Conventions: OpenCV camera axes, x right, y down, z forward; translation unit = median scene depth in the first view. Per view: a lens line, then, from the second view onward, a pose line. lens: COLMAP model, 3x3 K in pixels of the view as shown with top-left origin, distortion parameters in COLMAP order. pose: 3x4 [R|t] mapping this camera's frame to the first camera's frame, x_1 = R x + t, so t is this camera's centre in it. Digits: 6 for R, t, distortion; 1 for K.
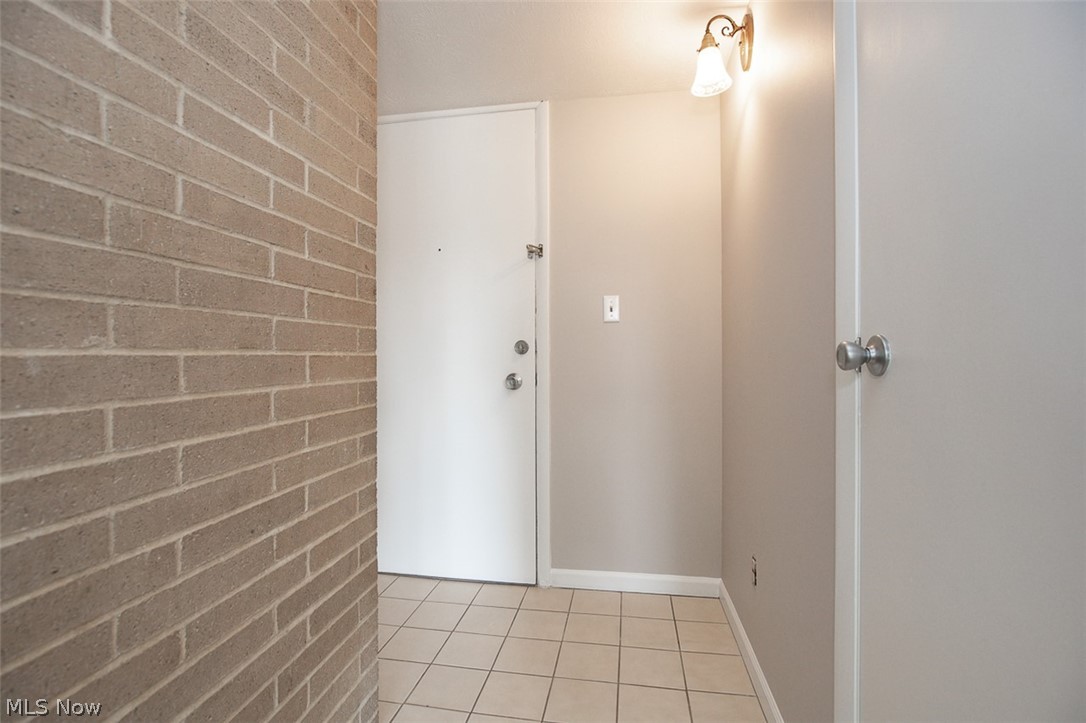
lens RADIAL K [[498.2, 0, 542.6], [0, 498.2, 359.0], [0, 0, 1]] dist [-0.015390, 0.005448]
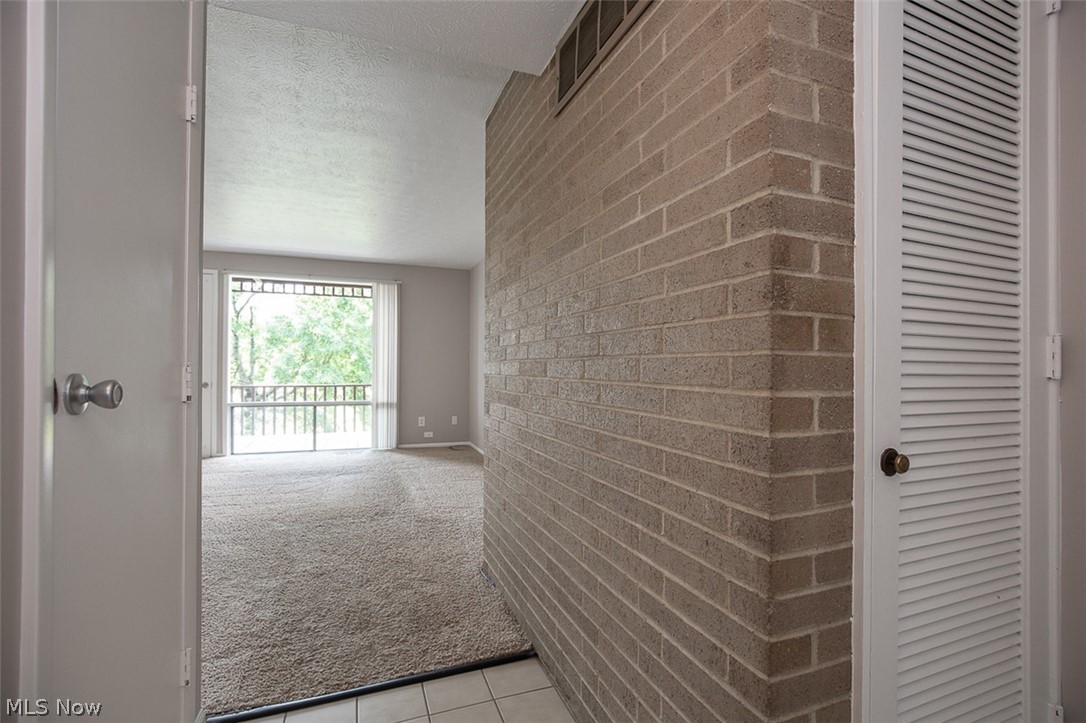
lens RADIAL K [[469.7, 0, 541.9], [0, 469.7, 364.3], [0, 0, 1]] dist [-0.001106, 0.000060]
pose [[-0.853460, -0.001930, -0.521155, 0.263574], [-0.004252, 0.999986, 0.003260, -0.060216], [0.521141, 0.004998, -0.853456, 1.692739]]
